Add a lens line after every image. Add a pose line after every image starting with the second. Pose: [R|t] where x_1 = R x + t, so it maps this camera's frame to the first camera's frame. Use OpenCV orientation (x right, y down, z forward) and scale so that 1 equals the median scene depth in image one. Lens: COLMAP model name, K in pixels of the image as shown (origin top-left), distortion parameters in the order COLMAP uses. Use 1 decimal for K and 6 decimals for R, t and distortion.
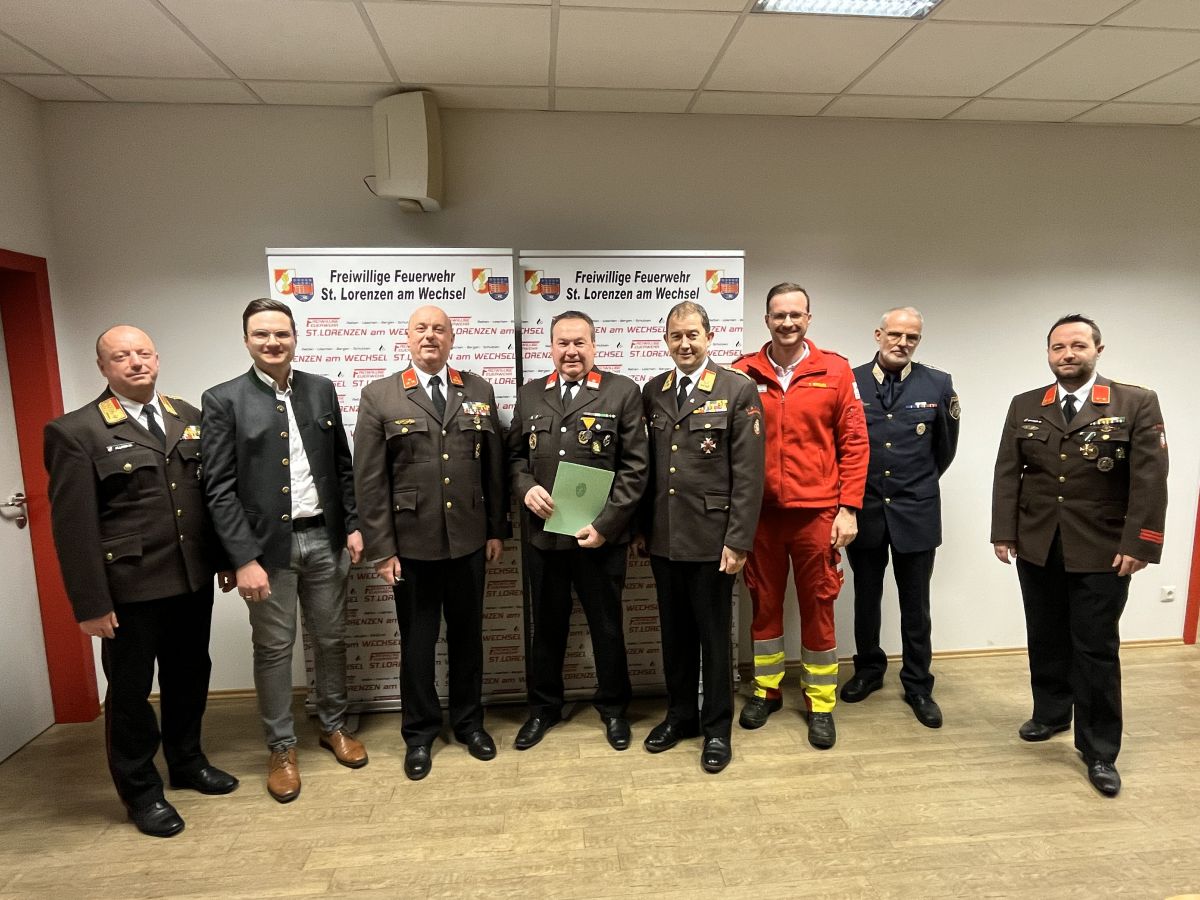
lens RADIAL K [[653.5, 0, 608.6], [0, 653.5, 450.8], [0, 0, 1]] dist [-0.002355, 0.000223]
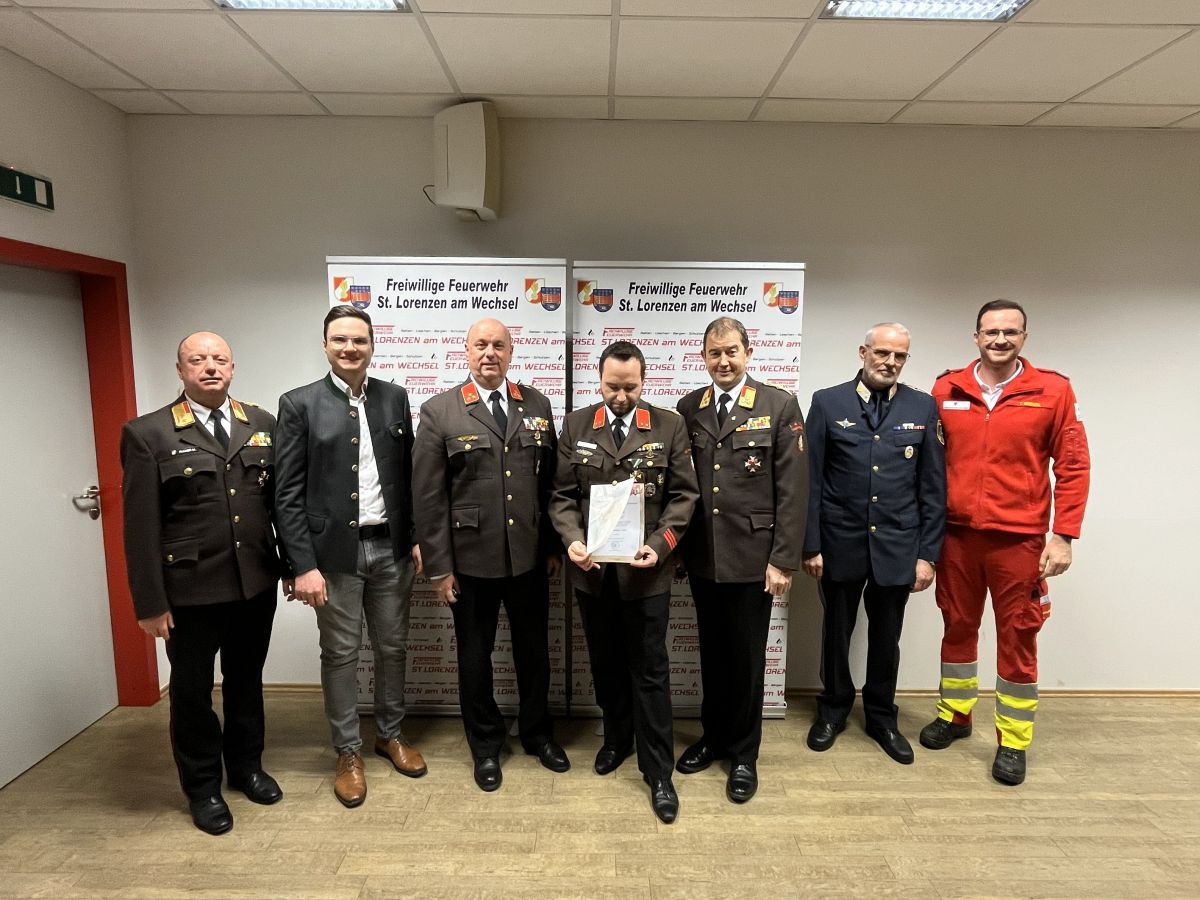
lens RADIAL K [[653.5, 0, 608.5], [0, 653.5, 450.4], [0, 0, 1]] dist [-0.002355, 0.000223]
pose [[0.996008, 0.034247, -0.082430, 0.008765], [-0.034574, 0.999399, -0.002546, -0.019199], [0.082293, 0.005385, 0.996594, 0.018953]]
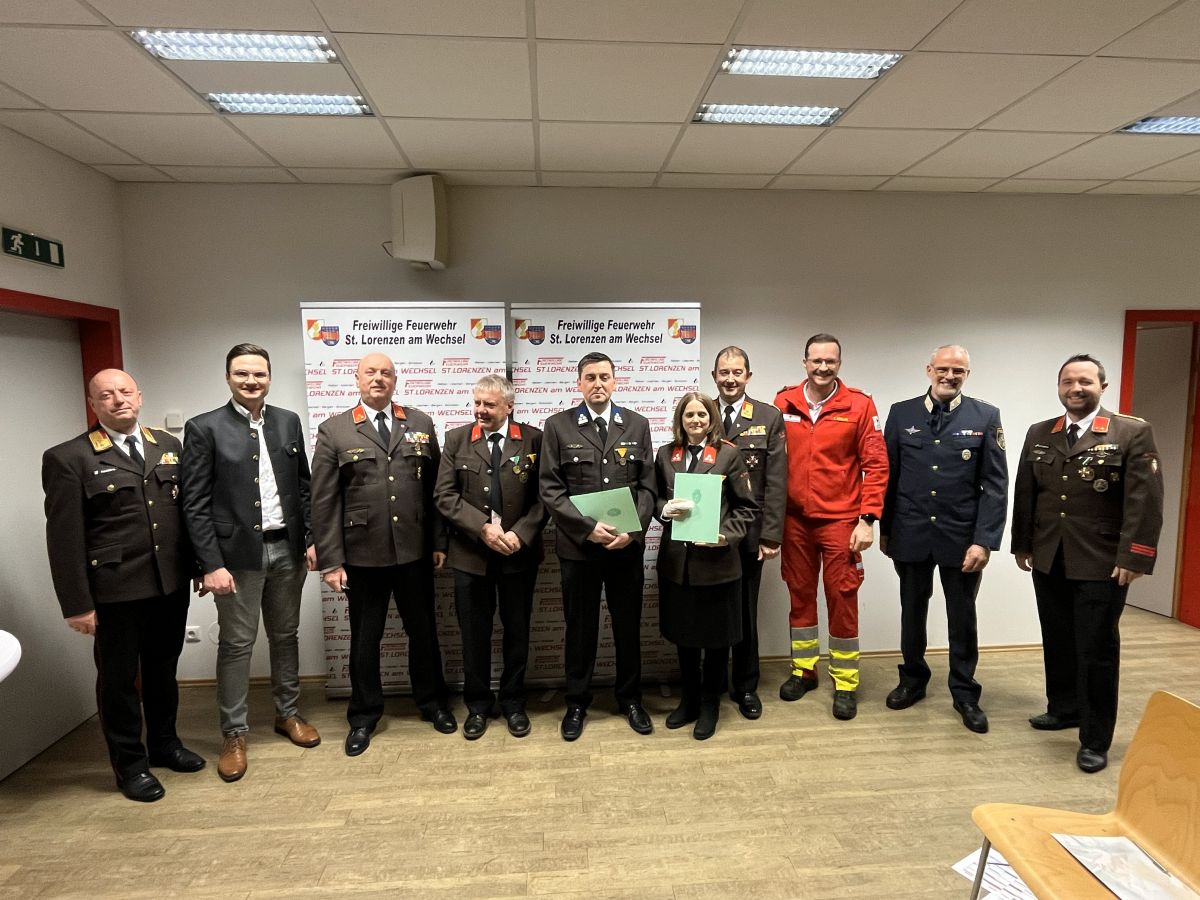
lens RADIAL K [[653.5, 0, 609.1], [0, 653.5, 450.1], [0, 0, 1]] dist [-0.002355, 0.000223]
pose [[0.999943, 0.002840, -0.010305, 0.058829], [-0.003225, 0.999287, -0.037614, 0.006778], [0.010190, 0.037645, 0.999239, -0.190264]]
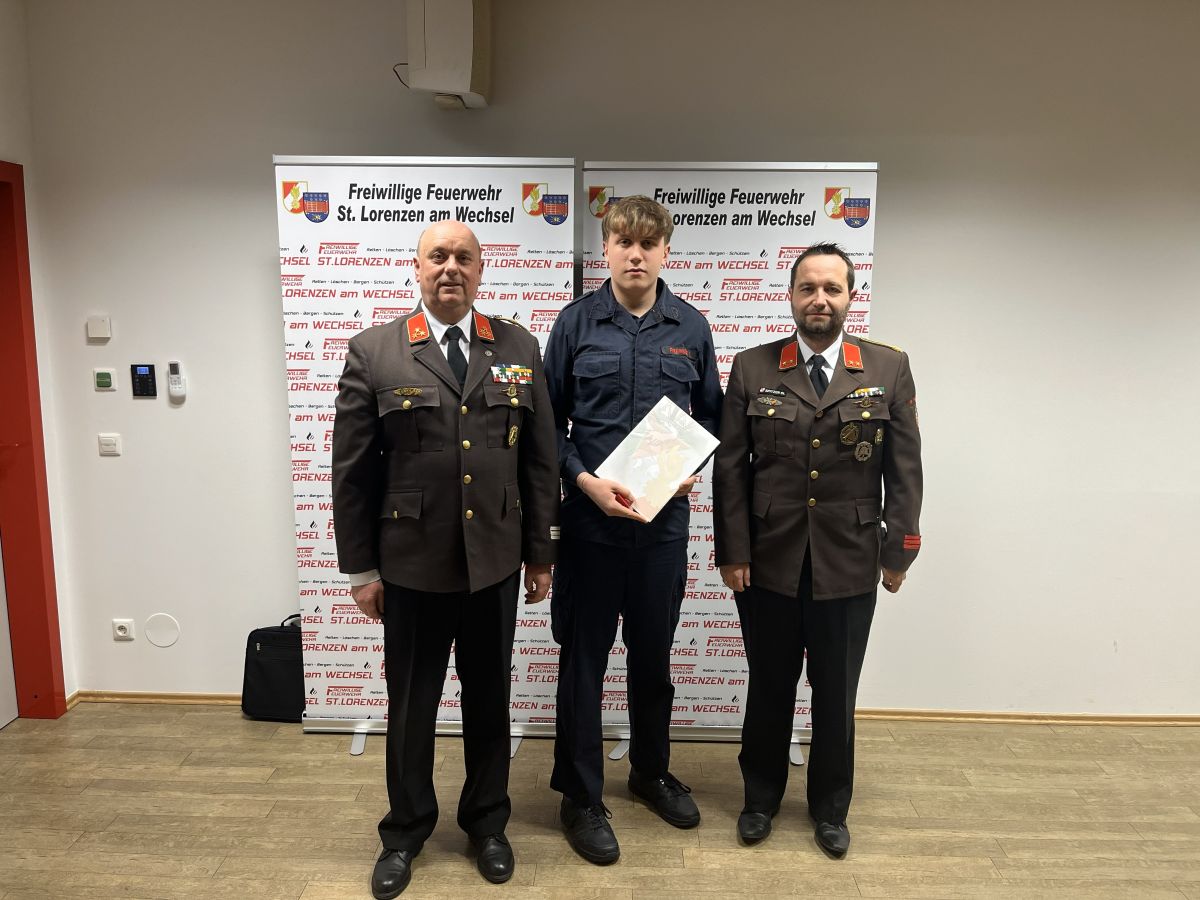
lens RADIAL K [[918.9, 0, 601.0], [0, 918.9, 433.7], [0, 0, 1]] dist [0.070451, -0.101138]
pose [[0.992913, 0.040935, -0.111574, 0.022723], [-0.038831, 0.999026, 0.020965, -0.003814], [0.112324, -0.016484, 0.993535, -0.107887]]
